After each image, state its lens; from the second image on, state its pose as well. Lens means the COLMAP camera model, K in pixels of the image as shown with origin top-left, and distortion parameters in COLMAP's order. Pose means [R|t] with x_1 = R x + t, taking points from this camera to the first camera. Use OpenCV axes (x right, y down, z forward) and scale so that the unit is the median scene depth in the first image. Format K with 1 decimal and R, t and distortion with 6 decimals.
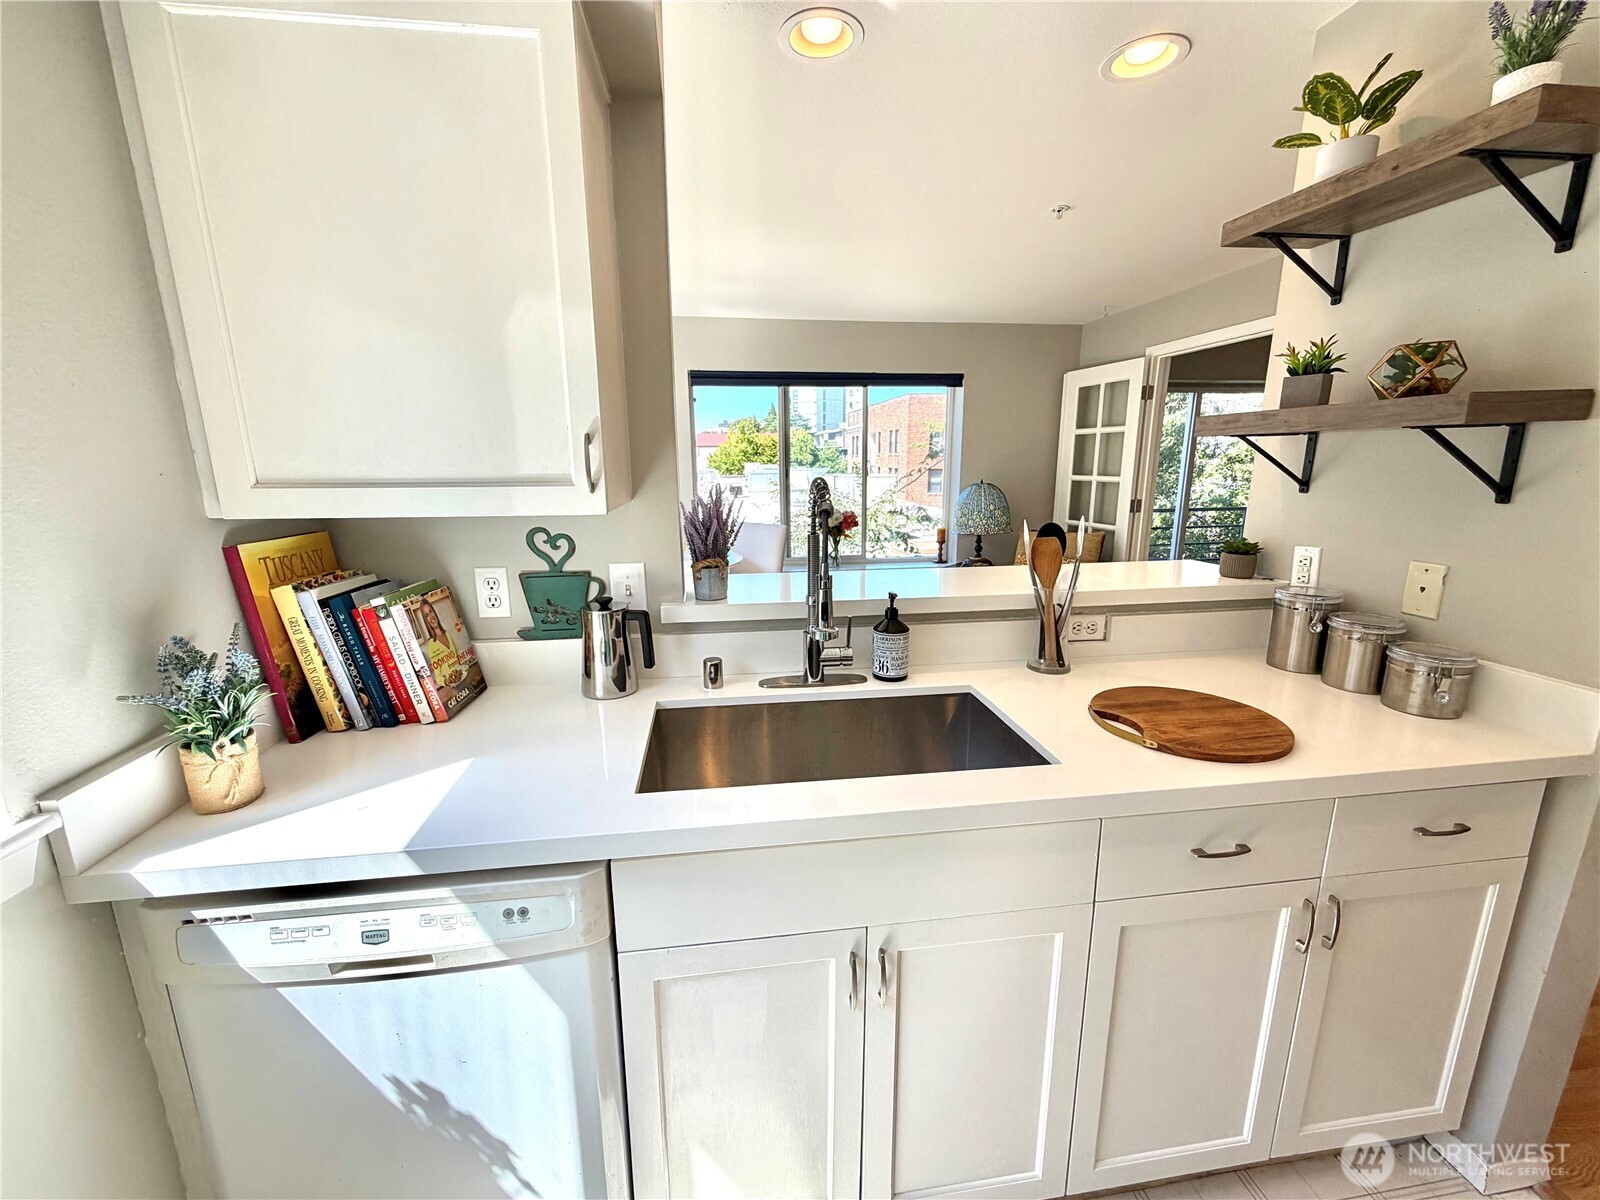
lens RADIAL K [[636.2, 0, 795.9], [0, 636.2, 598.9], [0, 0, 1]] dist [0.000771, -0.000386]
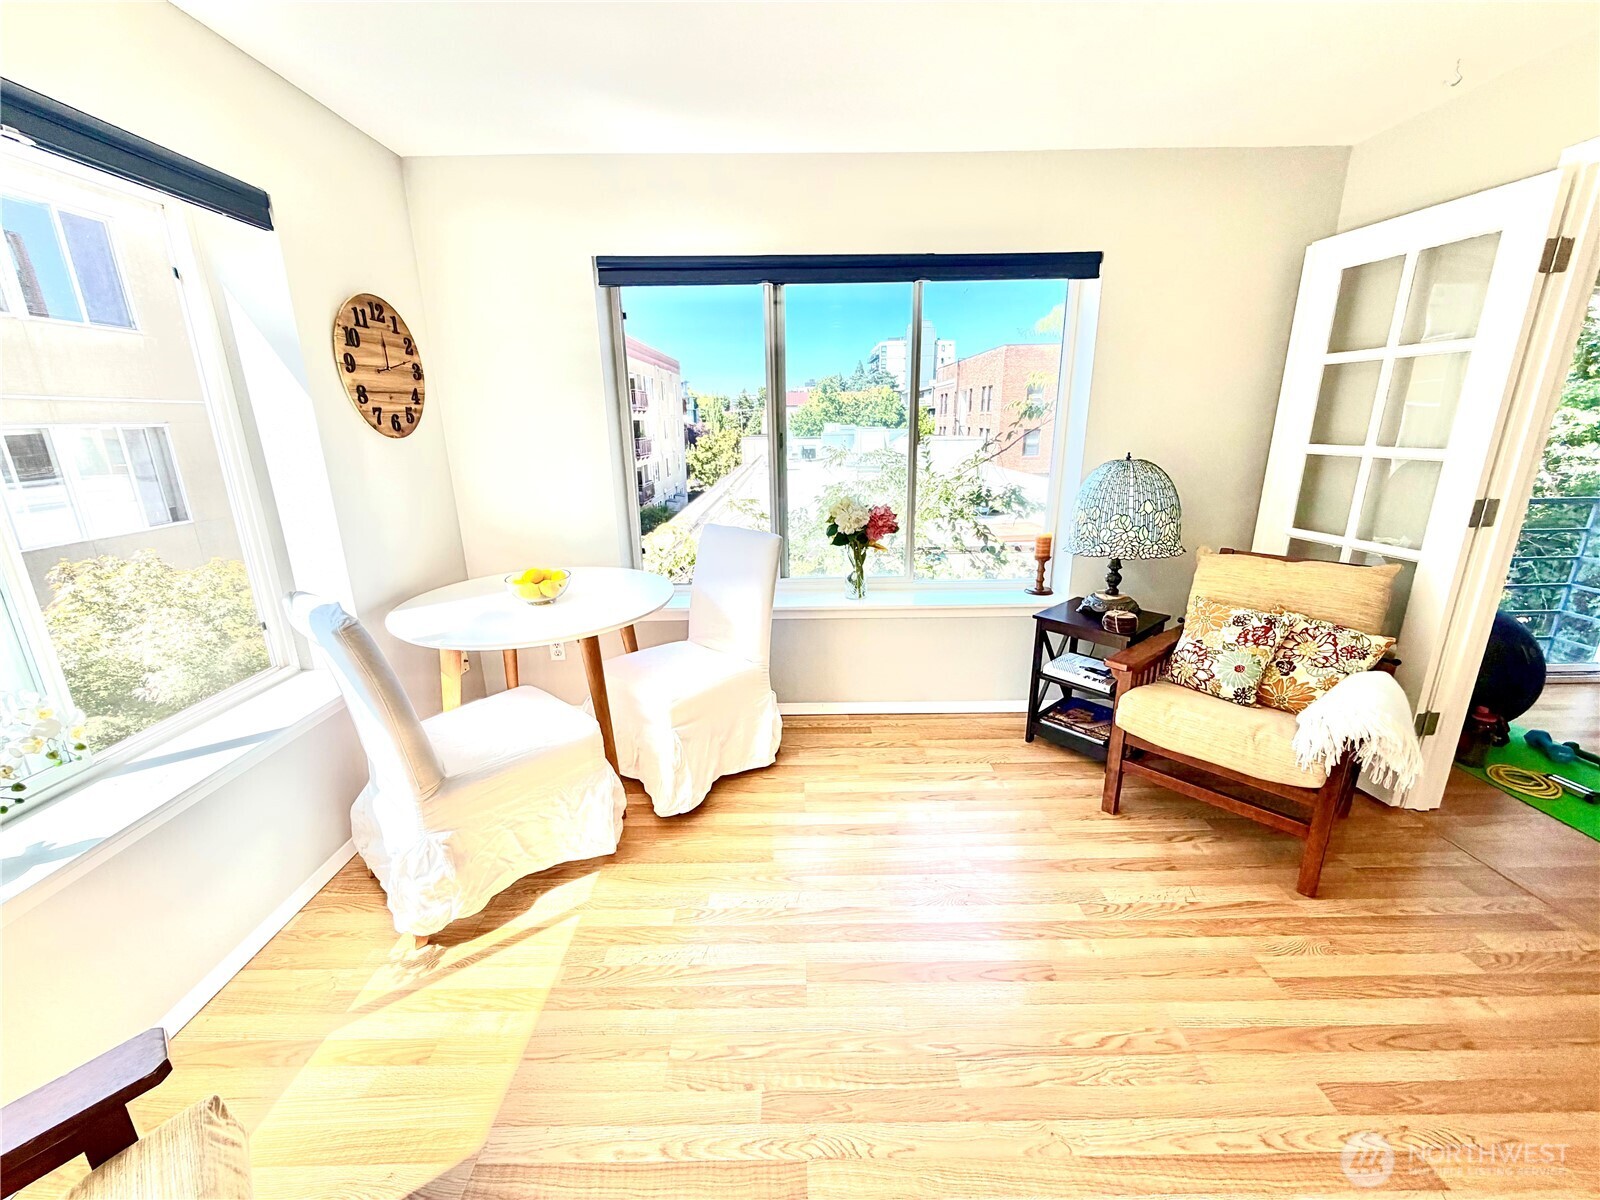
lens RADIAL K [[636.2, 0, 795.9], [0, 636.2, 598.9], [0, 0, 1]] dist [0.000771, -0.000386]
pose [[0.991252, 0.031851, -0.128081, 0.293066], [-0.024274, 0.997886, 0.060293, -0.303932], [0.129730, -0.056657, 0.989929, 1.436001]]
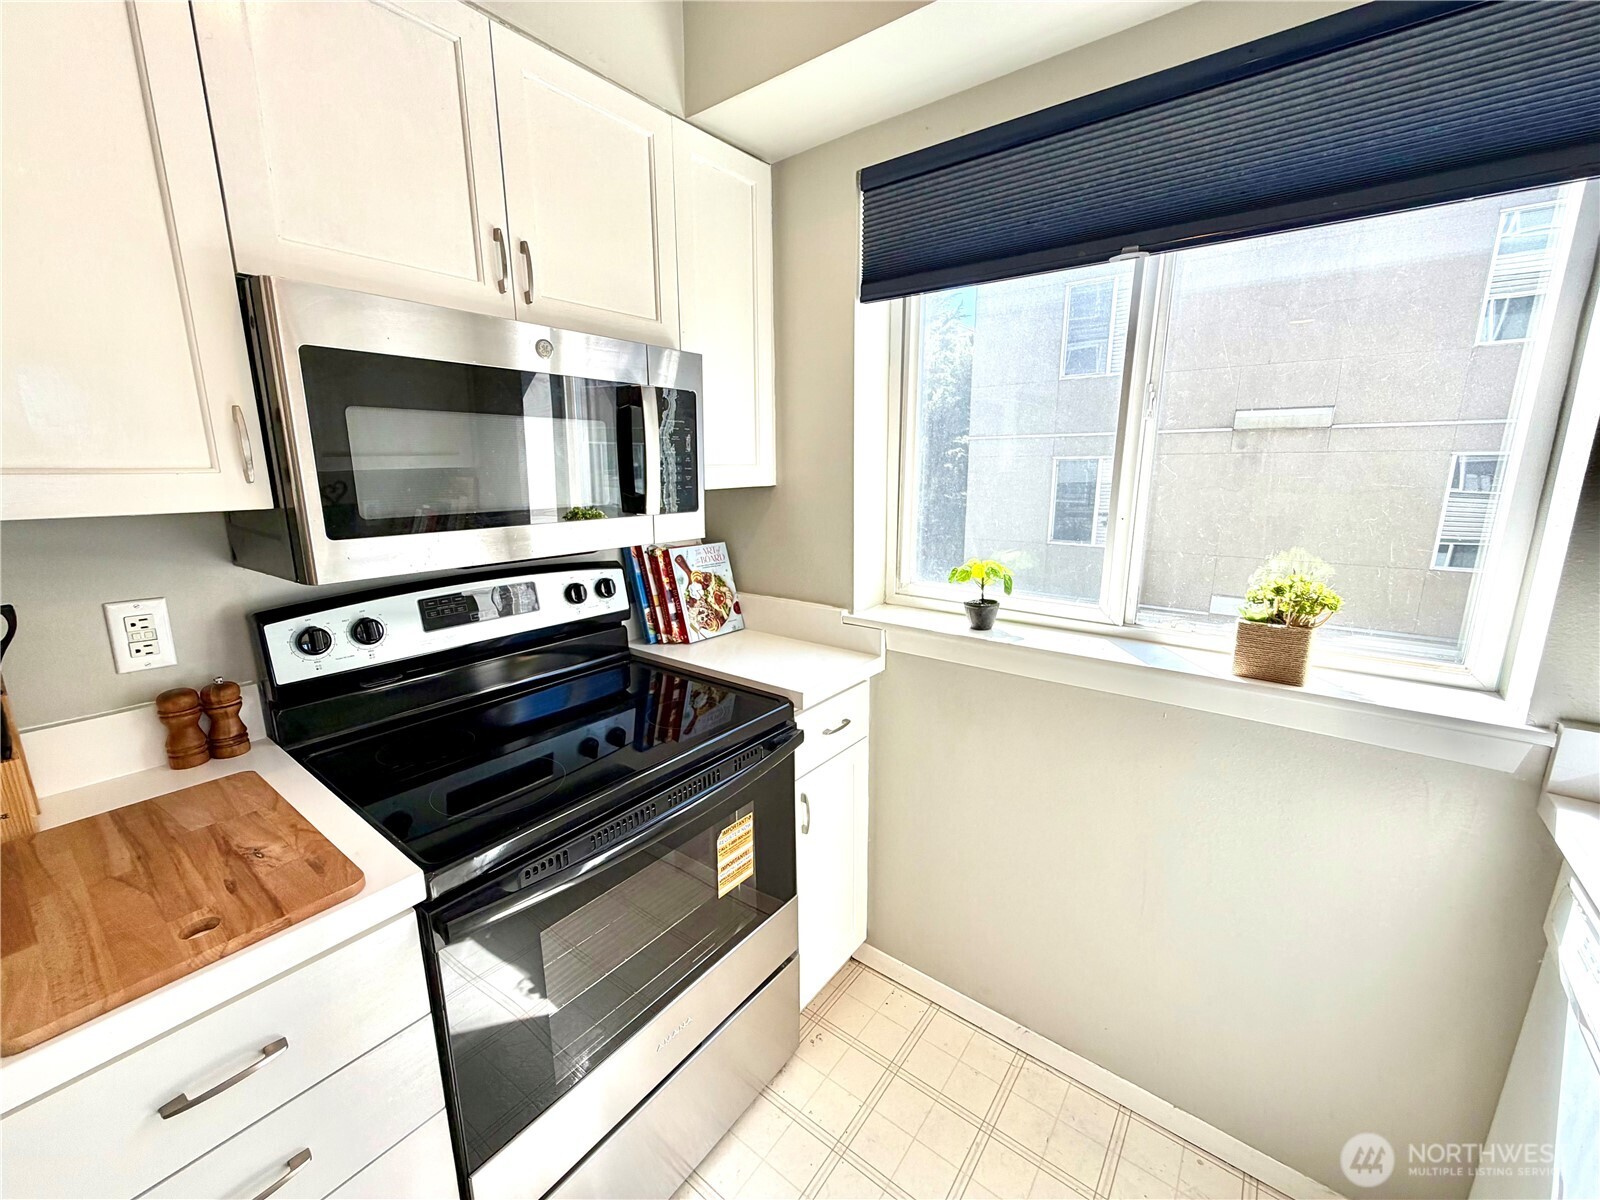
lens RADIAL K [[636.2, 0, 795.9], [0, 636.2, 598.9], [0, 0, 1]] dist [0.000771, -0.000386]
pose [[-0.717818, 0.161648, -0.677205, 0.337731], [-0.135836, 0.921466, 0.363935, -0.075125], [0.682851, 0.353228, -0.639487, 0.377082]]
